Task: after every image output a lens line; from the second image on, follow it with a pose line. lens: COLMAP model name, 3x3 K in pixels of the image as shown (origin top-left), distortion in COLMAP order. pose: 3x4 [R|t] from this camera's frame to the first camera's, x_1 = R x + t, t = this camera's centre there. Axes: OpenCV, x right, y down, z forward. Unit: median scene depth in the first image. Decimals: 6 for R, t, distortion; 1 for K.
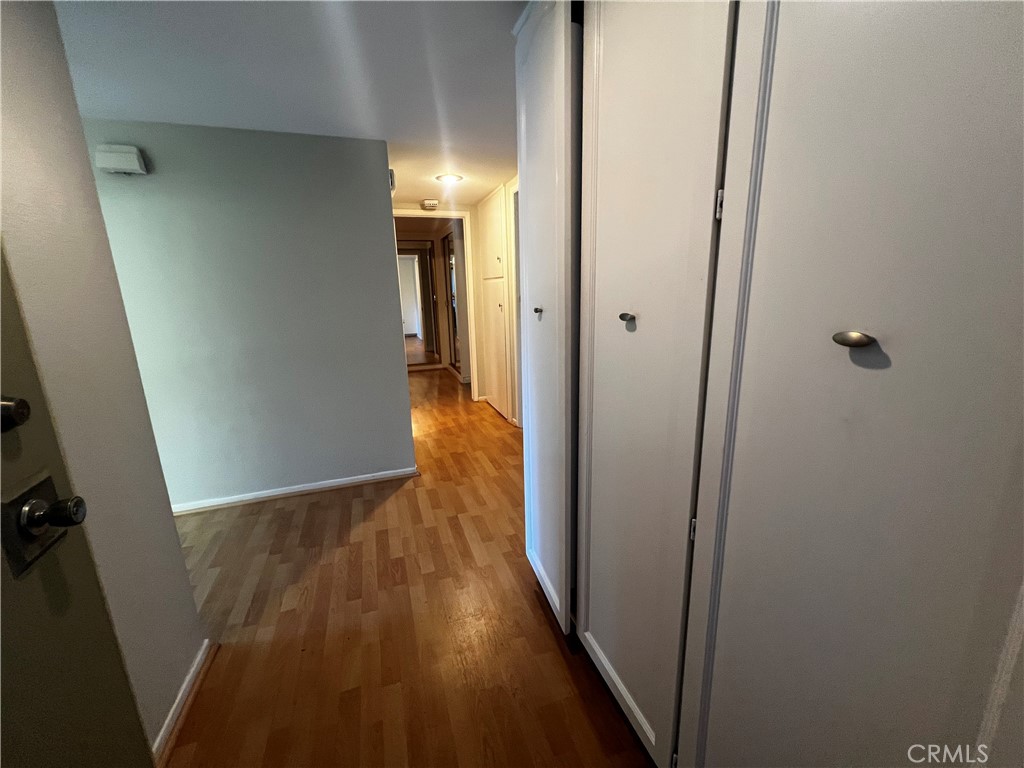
lens RADIAL K [[411.2, 0, 511.4], [0, 411.2, 383.5], [0, 0, 1]] dist [-0.001380, -0.000229]
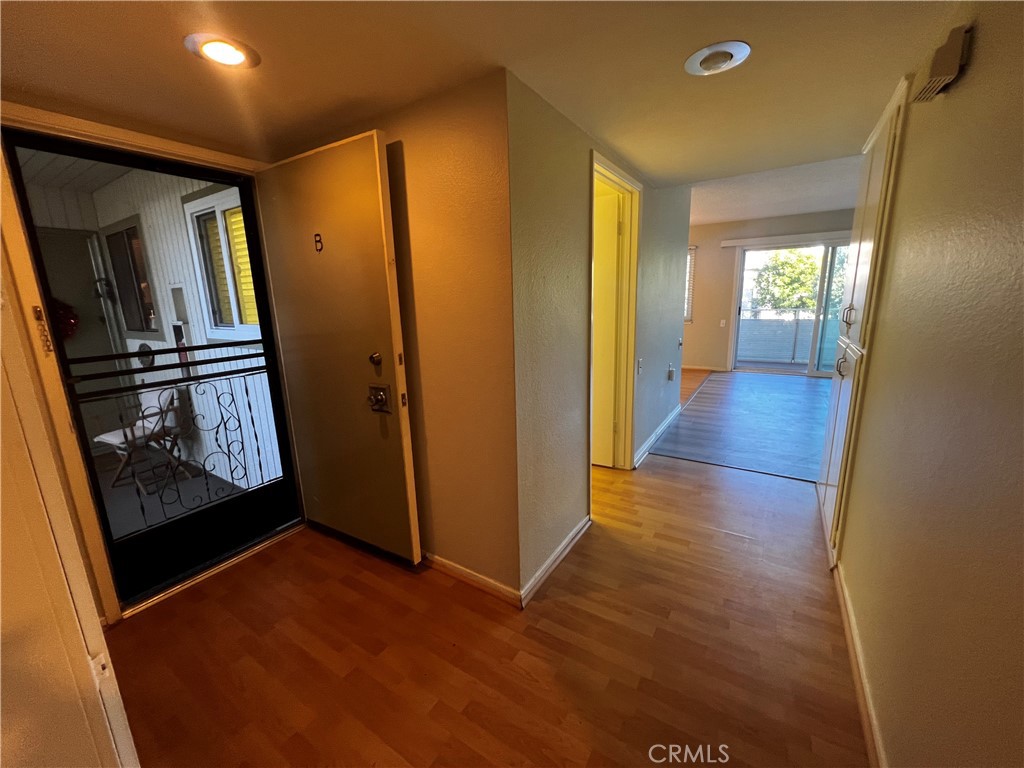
lens RADIAL K [[411.2, 0, 514.2], [0, 411.2, 385.2], [0, 0, 1]] dist [-0.001380, -0.000229]
pose [[-0.781560, 0.182157, -0.596643, -0.089274], [-0.090004, 0.913486, 0.396789, -0.371507], [0.617303, 0.363815, -0.697549, 1.376823]]
